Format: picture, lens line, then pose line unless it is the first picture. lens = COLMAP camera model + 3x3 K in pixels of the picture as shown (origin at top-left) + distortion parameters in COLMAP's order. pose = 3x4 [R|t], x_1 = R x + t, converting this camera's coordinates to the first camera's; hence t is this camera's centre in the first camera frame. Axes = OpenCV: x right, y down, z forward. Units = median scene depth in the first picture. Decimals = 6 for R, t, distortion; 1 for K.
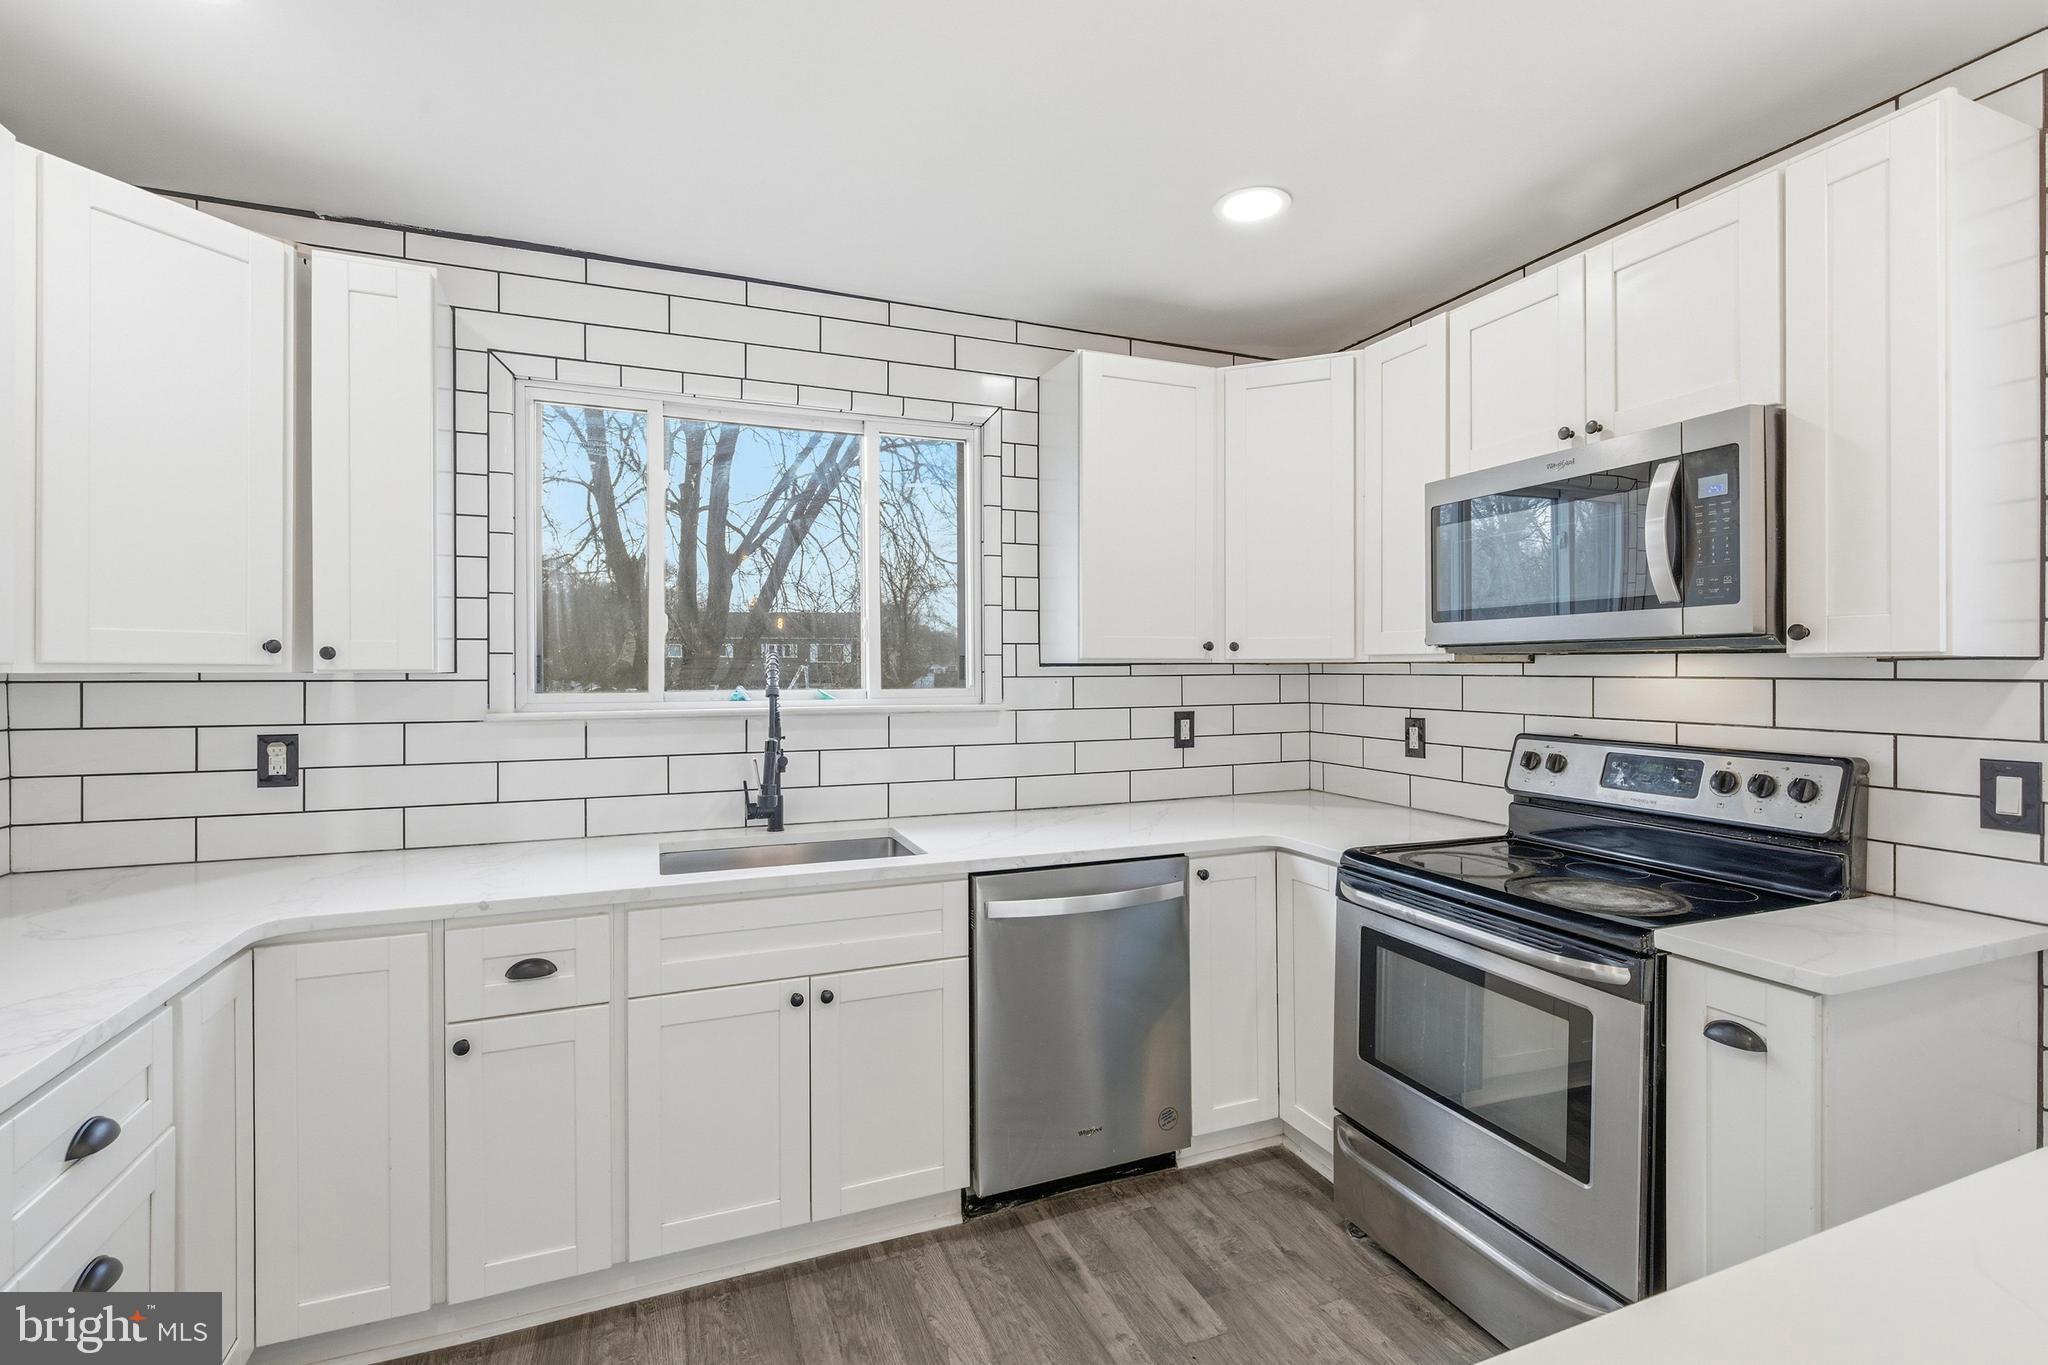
lens RADIAL K [[926.3, 0, 1030.0], [0, 926.3, 669.5], [0, 0, 1]] dist [-0.004377, 0.000656]
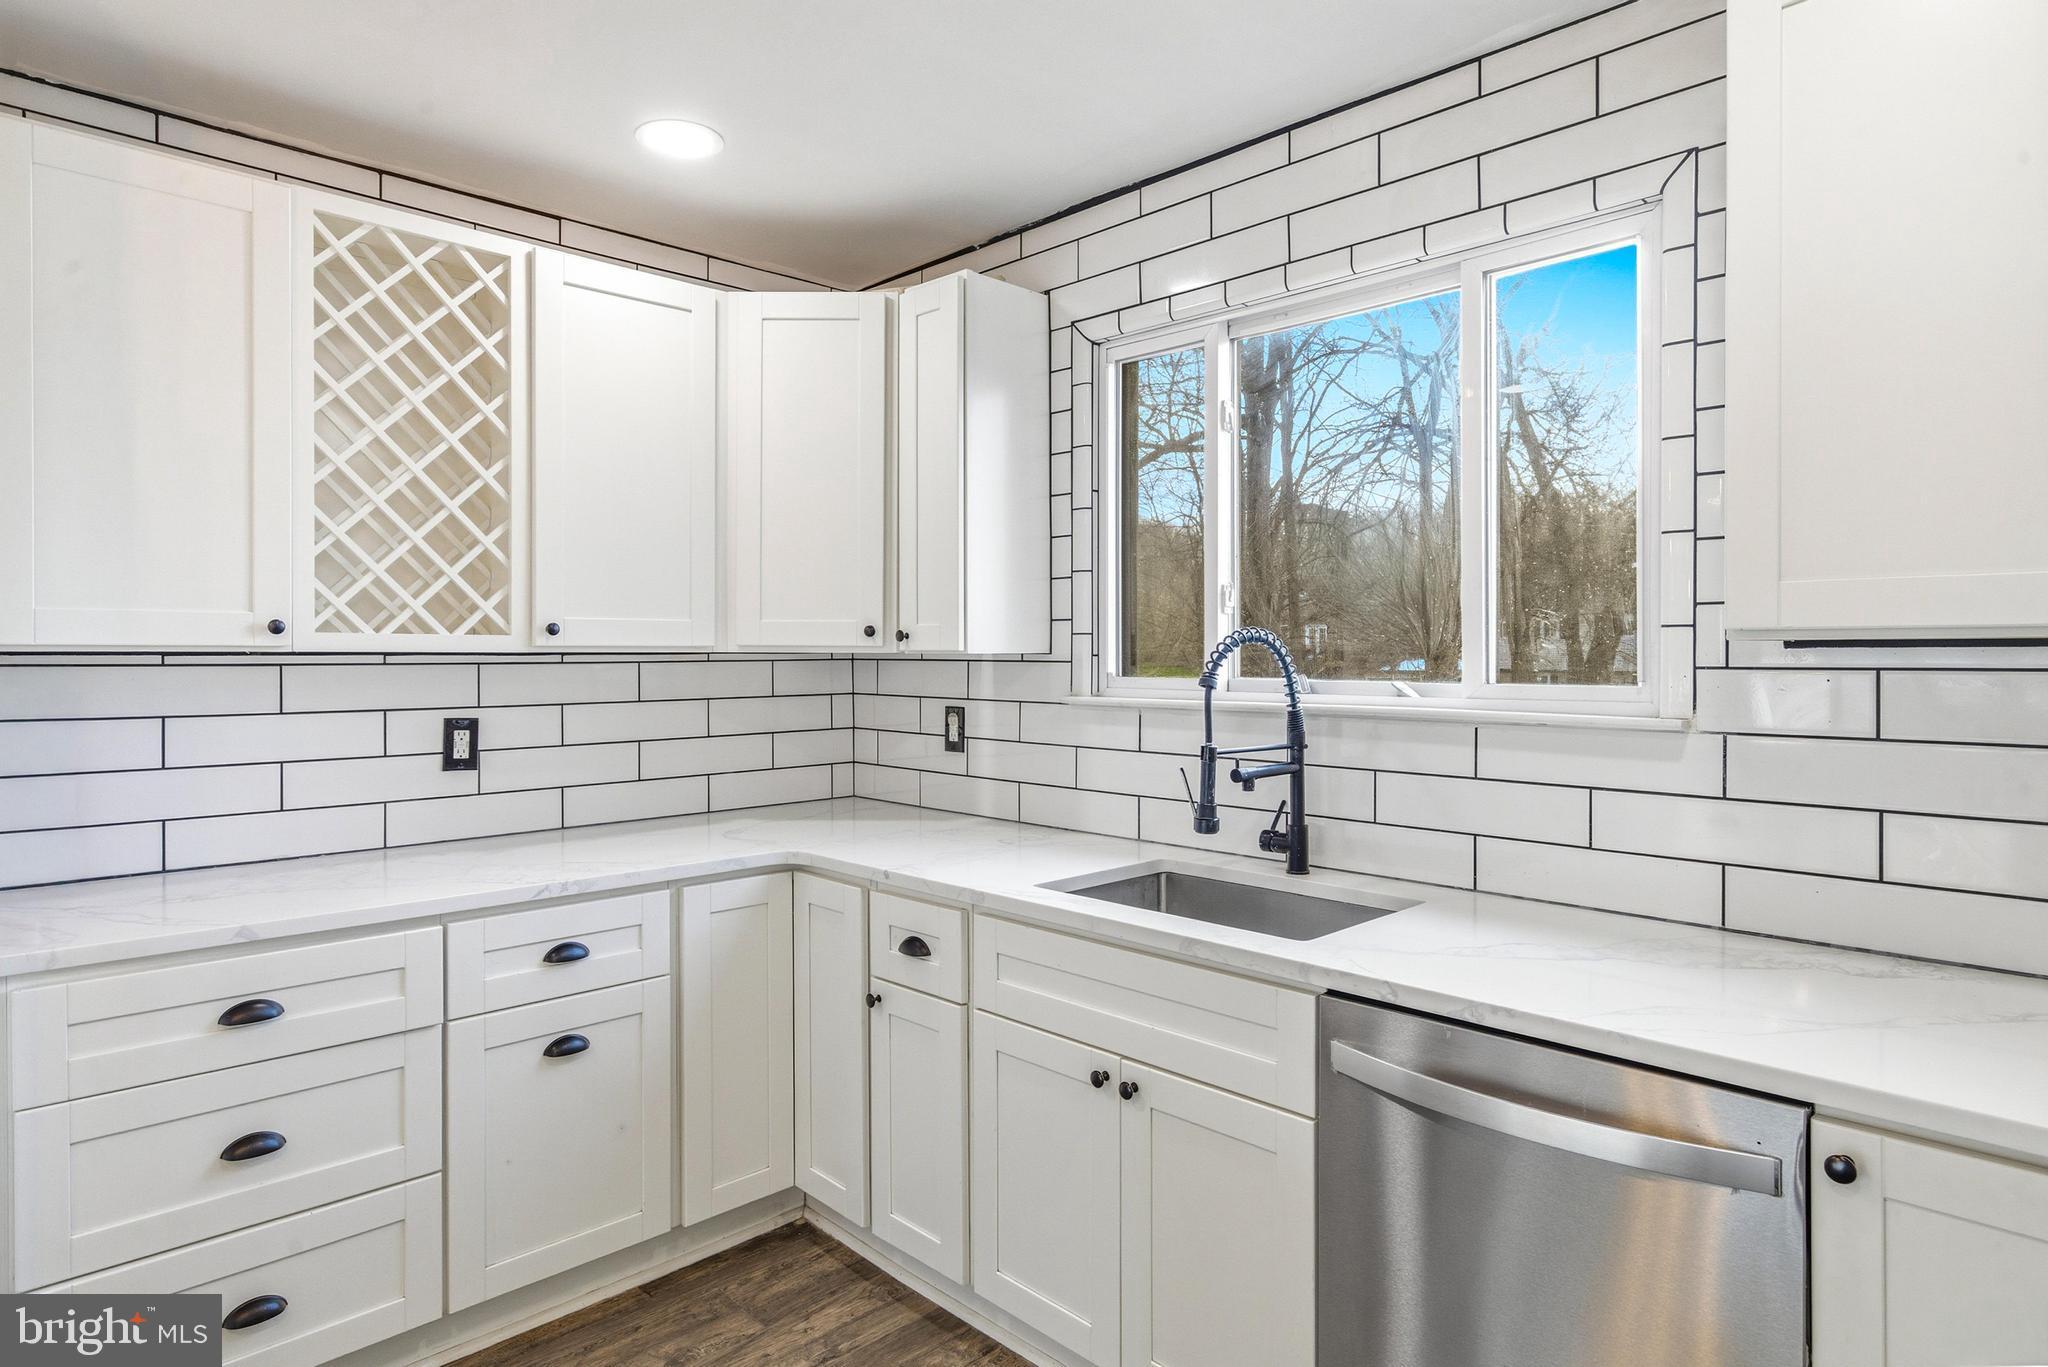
lens RADIAL K [[1147.7, 0, 1035.1], [0, 1147.7, 661.7], [0, 0, 1]] dist [-0.009615, 0.005995]
pose [[0.379354, 0.009584, -0.925202, 0.516355], [-0.003118, 0.999954, 0.009080, 0.000535], [0.925246, -0.000559, 0.379366, 0.499538]]
